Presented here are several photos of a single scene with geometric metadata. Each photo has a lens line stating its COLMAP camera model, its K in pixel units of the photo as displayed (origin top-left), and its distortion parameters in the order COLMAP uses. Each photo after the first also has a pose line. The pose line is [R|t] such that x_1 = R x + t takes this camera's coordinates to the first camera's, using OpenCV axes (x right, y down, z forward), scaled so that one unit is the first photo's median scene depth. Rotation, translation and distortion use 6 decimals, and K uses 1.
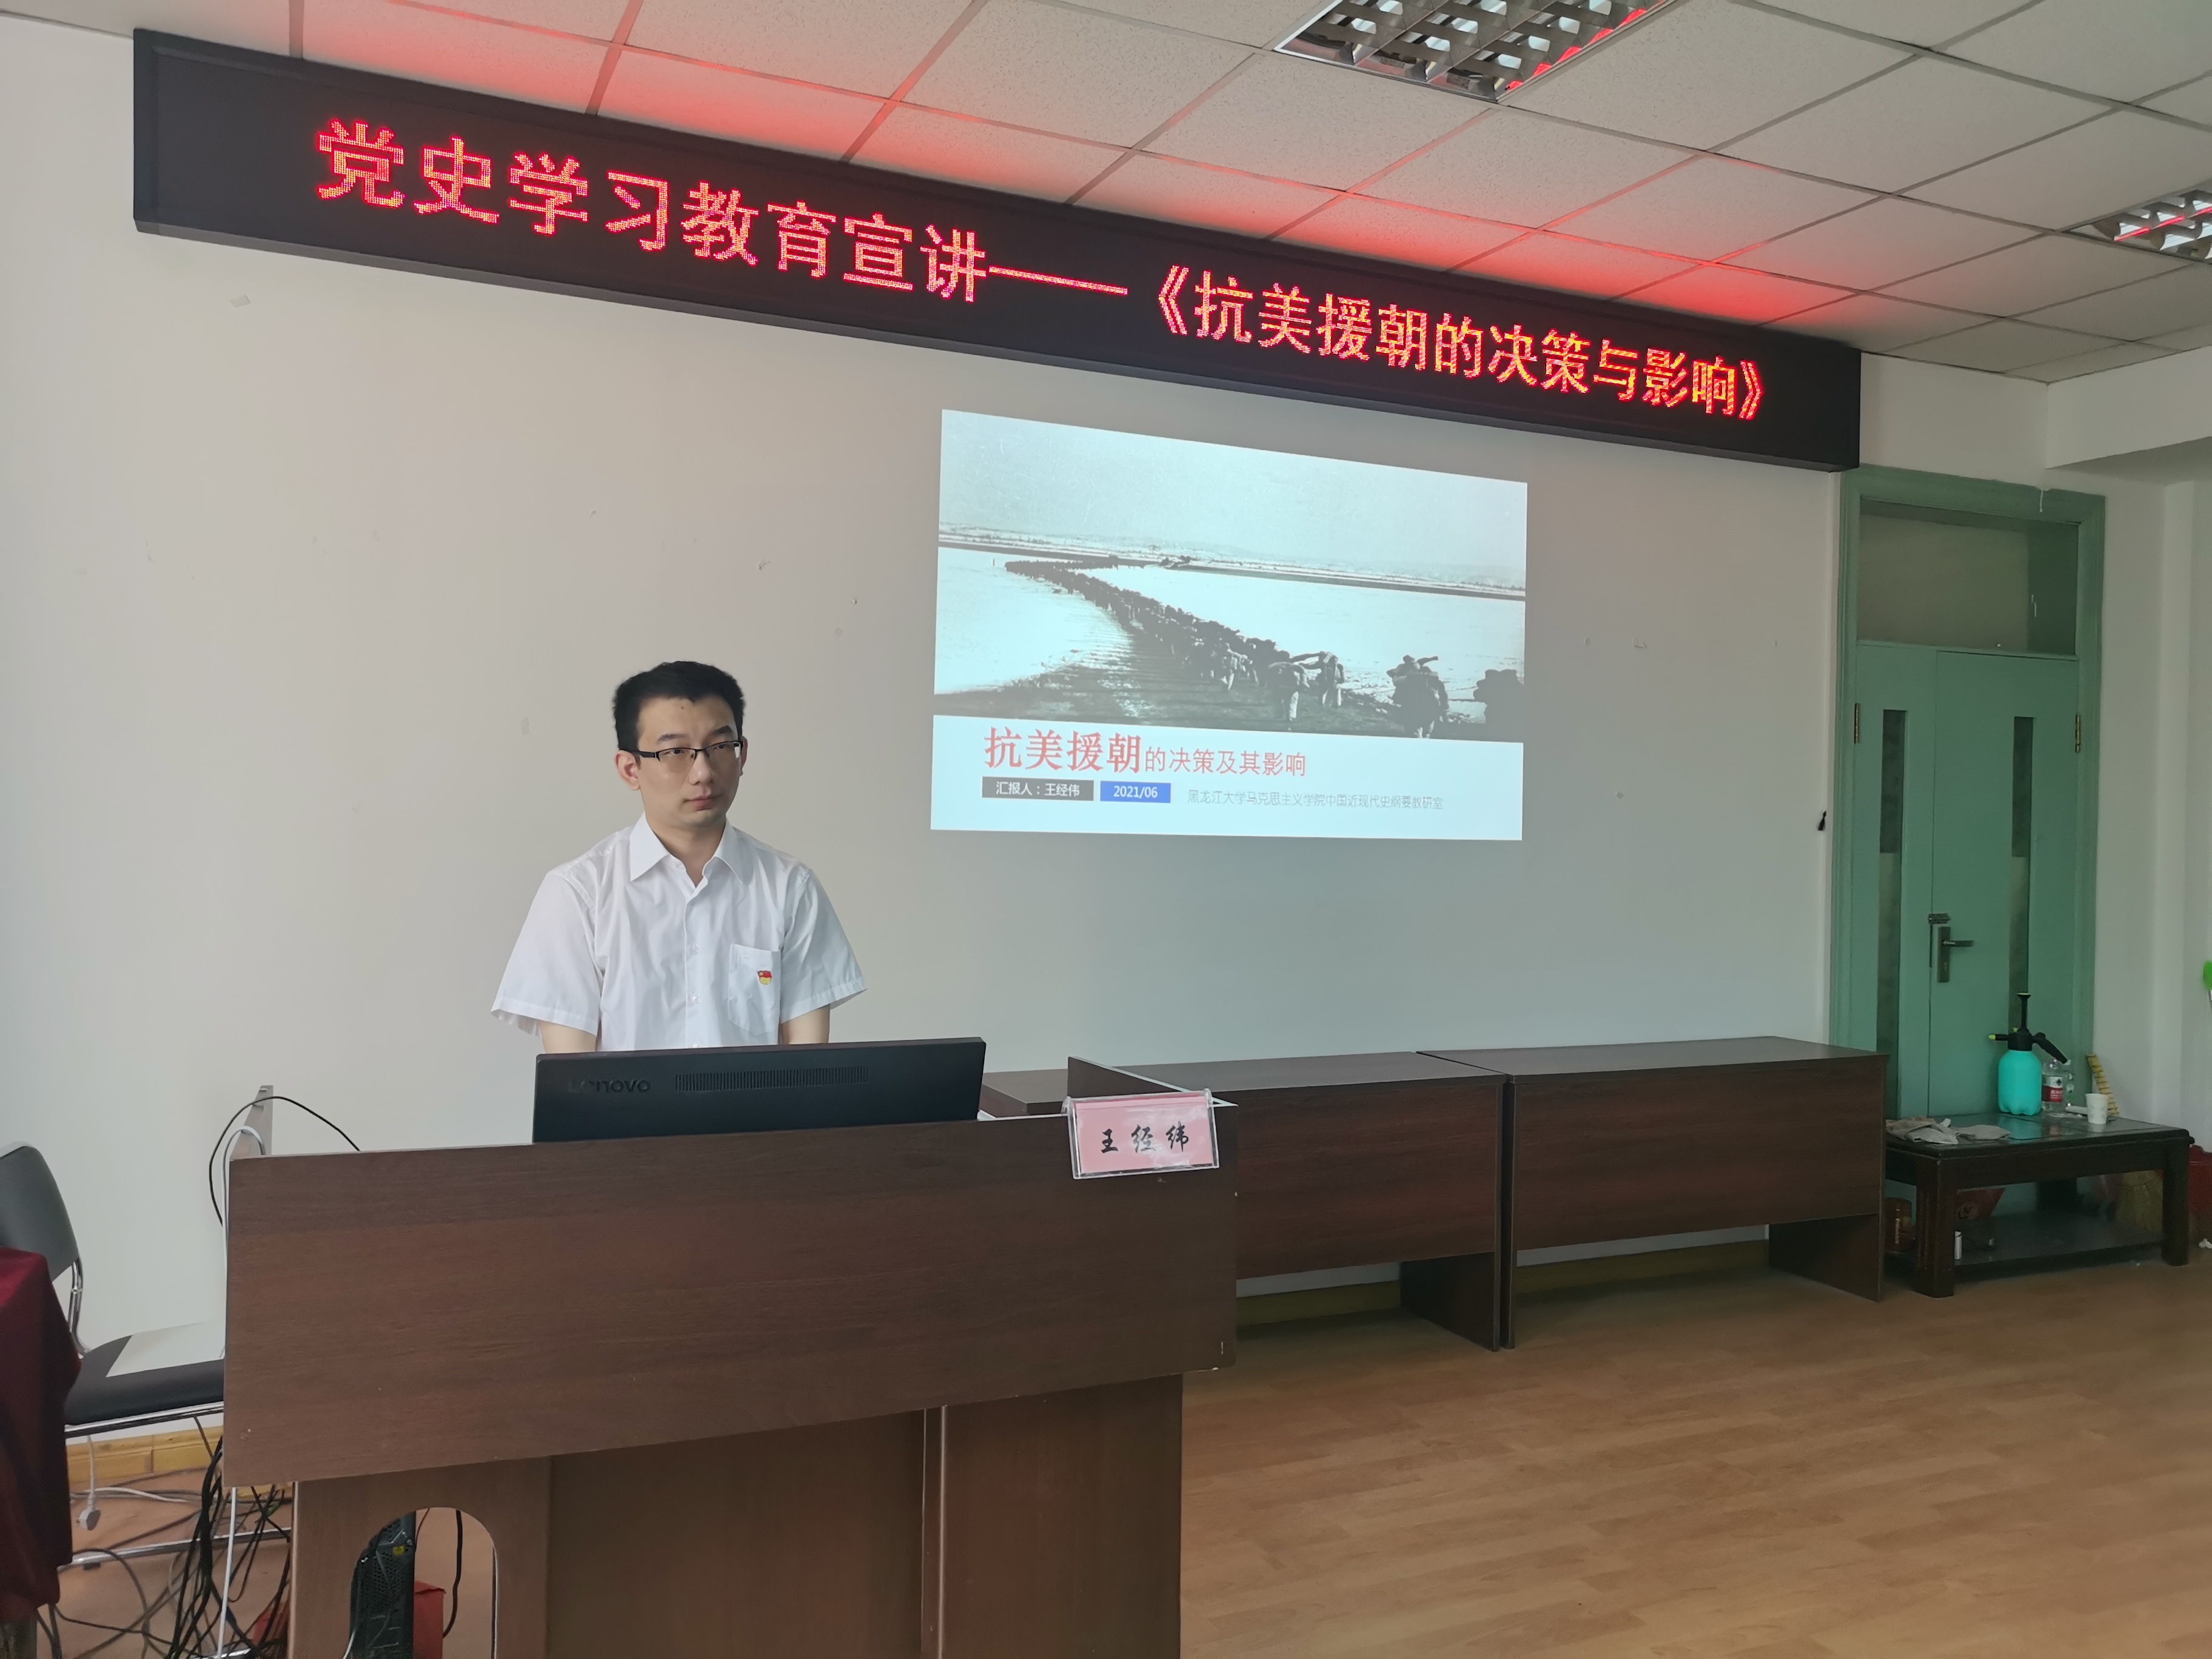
lens RADIAL K [[1720.3, 0, 1112.5], [0, 1720.3, 837.5], [0, 0, 1]] dist [0.043472, -0.030964]
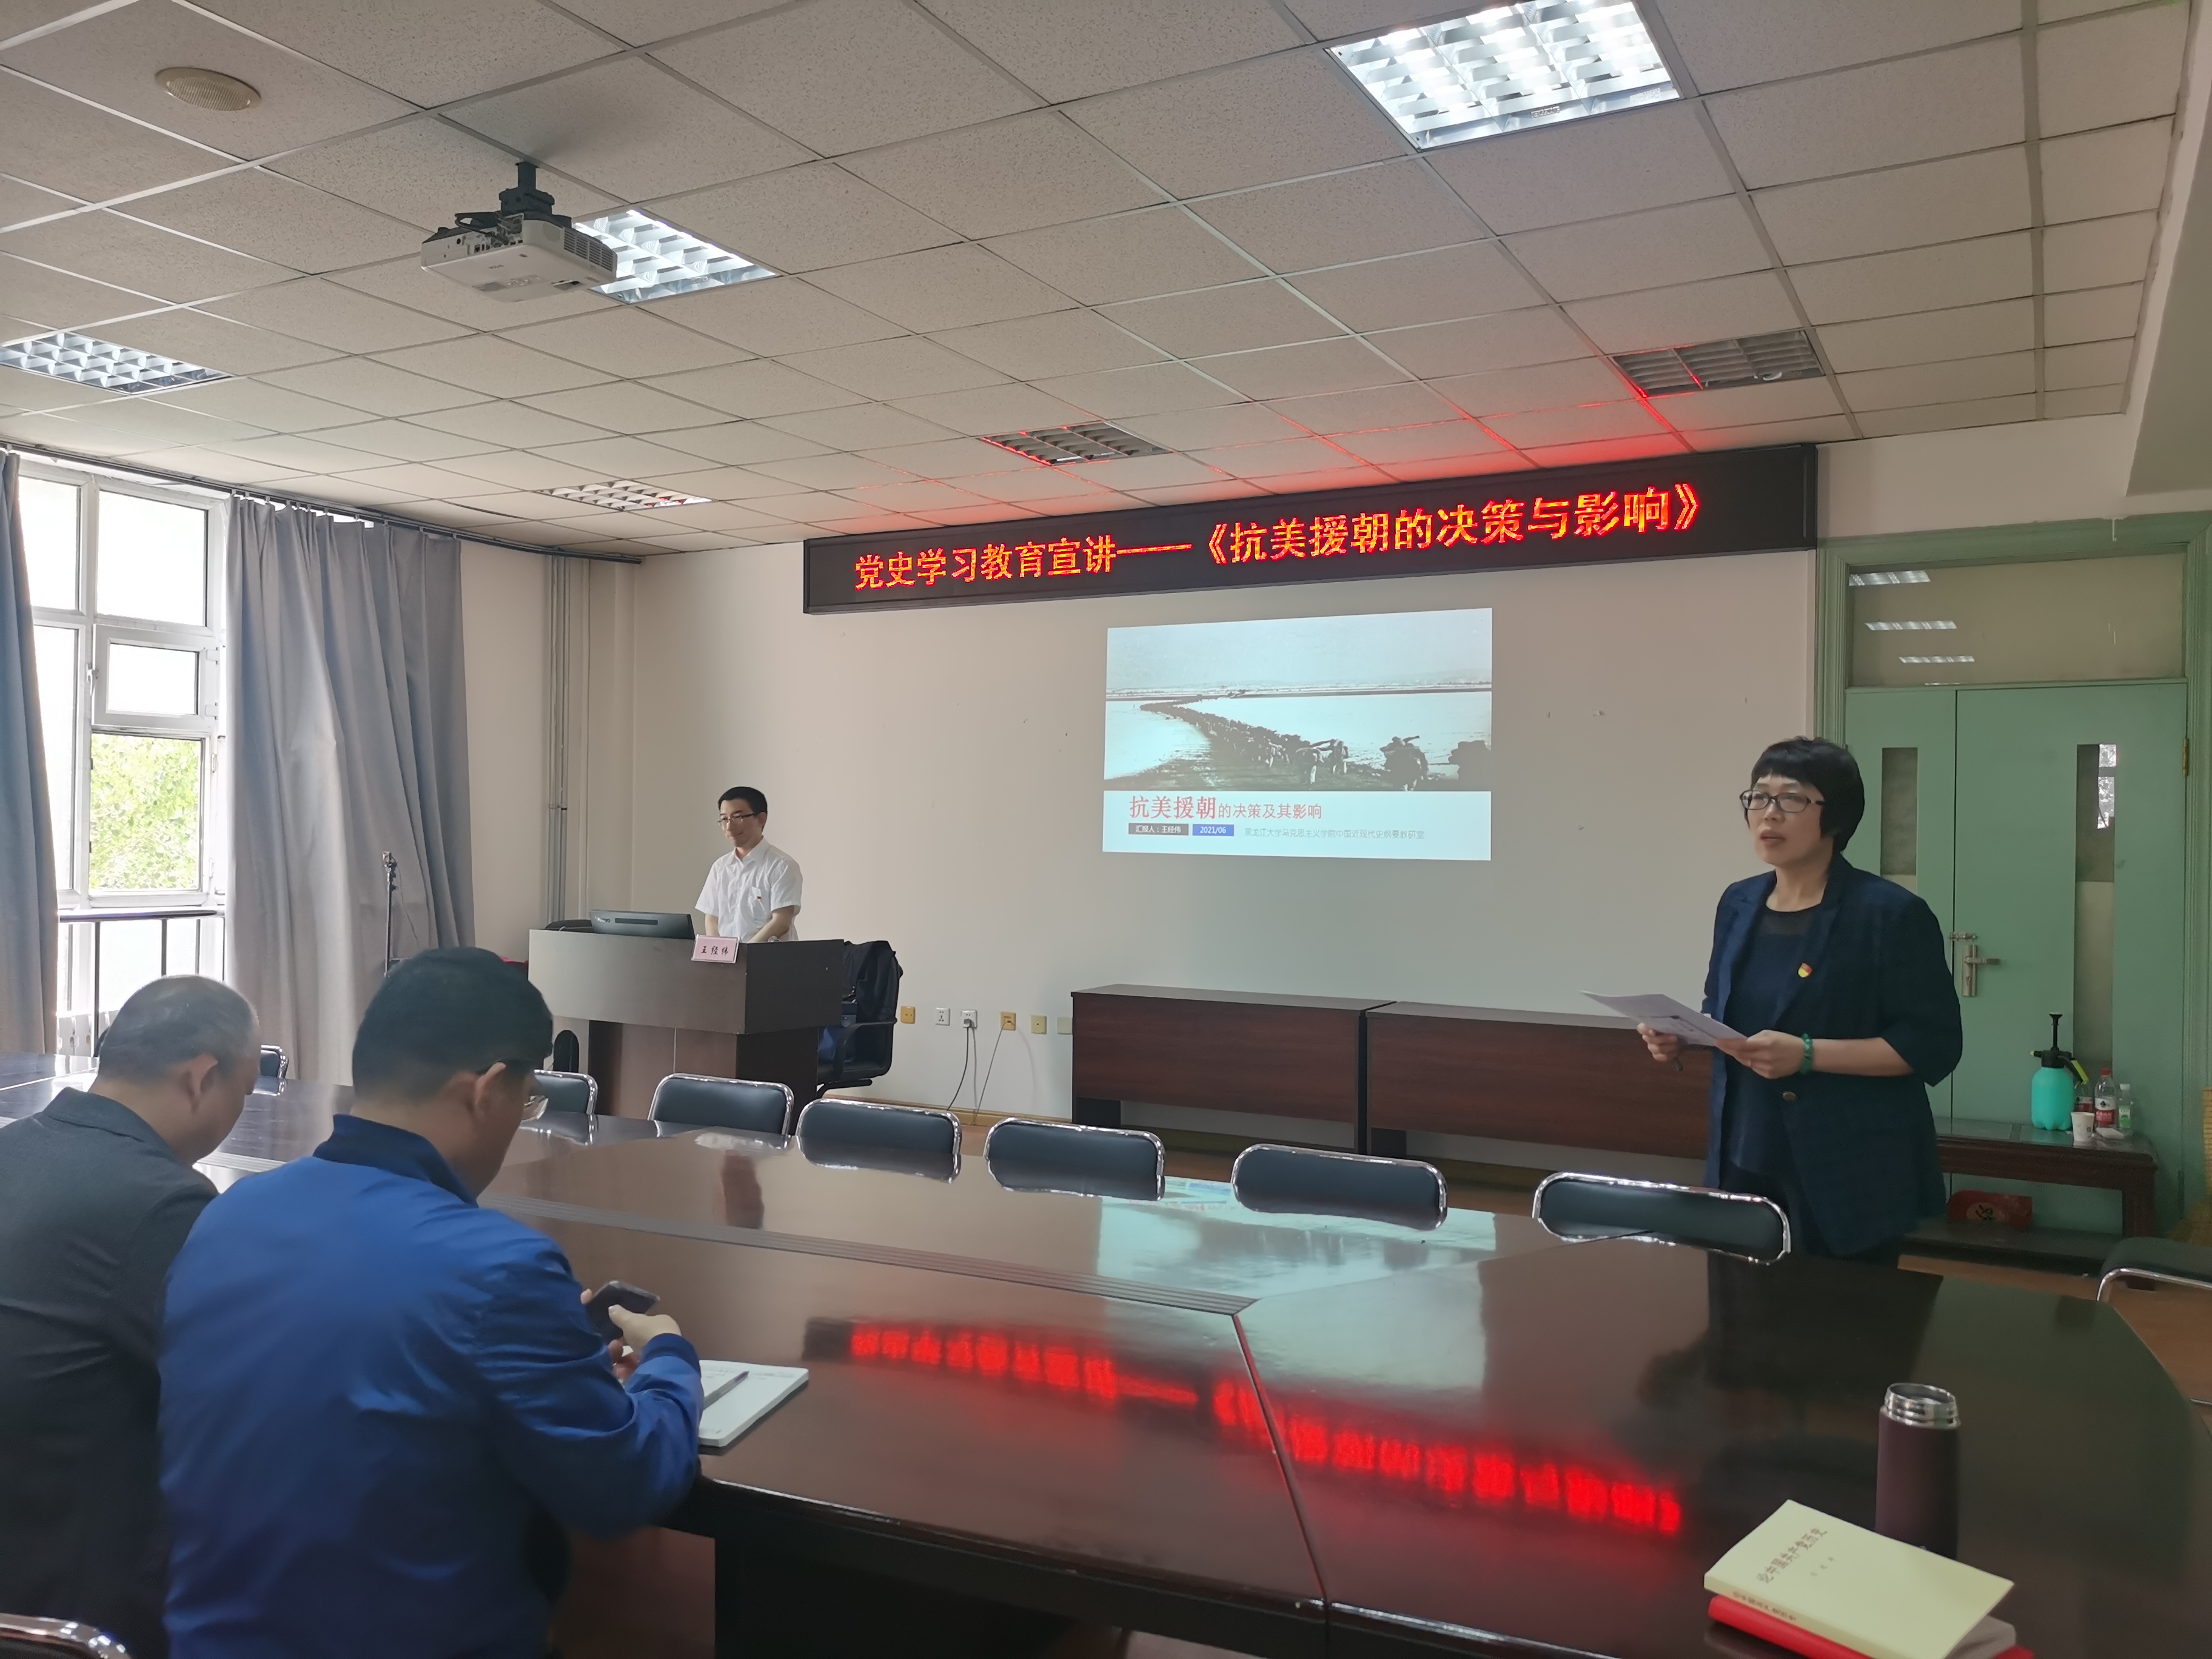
lens RADIAL K [[1720.3, 0, 1101.0], [0, 1720.3, 832.6], [0, 0, 1]] dist [0.043472, -0.030964]
pose [[0.581347, -0.010681, -0.813586, 1.325174], [-0.011125, 0.999716, -0.021074, 0.013290], [0.813580, 0.021302, 0.581063, -0.085983]]
